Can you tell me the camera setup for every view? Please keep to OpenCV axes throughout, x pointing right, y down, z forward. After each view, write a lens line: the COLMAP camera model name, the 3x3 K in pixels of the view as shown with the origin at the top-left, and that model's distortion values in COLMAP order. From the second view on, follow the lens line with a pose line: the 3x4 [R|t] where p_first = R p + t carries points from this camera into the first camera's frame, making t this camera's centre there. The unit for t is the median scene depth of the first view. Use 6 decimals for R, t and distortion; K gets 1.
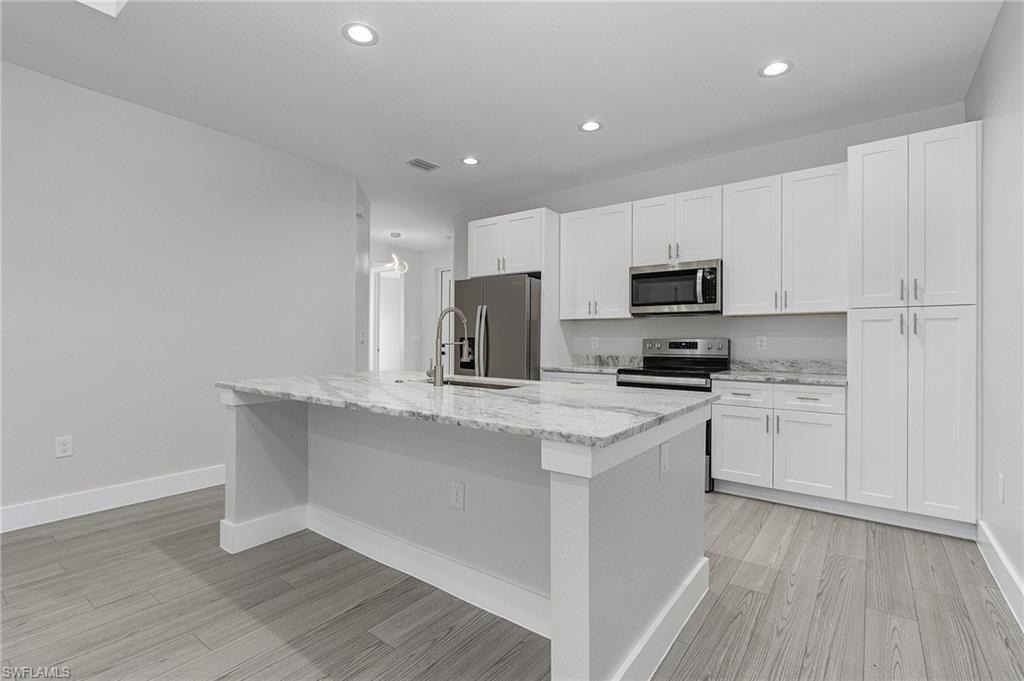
lens RADIAL K [[479.8, 0, 509.9], [0, 479.8, 338.2], [0, 0, 1]] dist [0.002227, -0.000469]
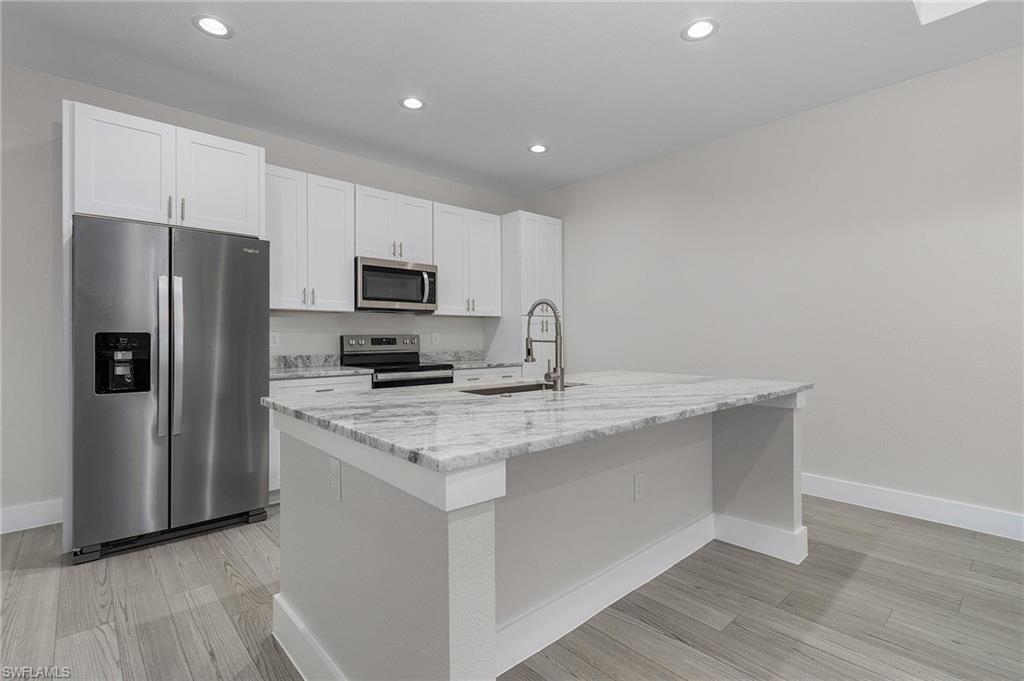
lens RADIAL K [[479.8, 0, 515.5], [0, 479.8, 333.3], [0, 0, 1]] dist [0.002227, -0.000469]
pose [[0.174671, 0.002410, 0.984624, -0.648549], [-0.002496, 0.999995, -0.002005, -0.000942], [-0.984624, -0.002107, 0.174676, 0.598219]]
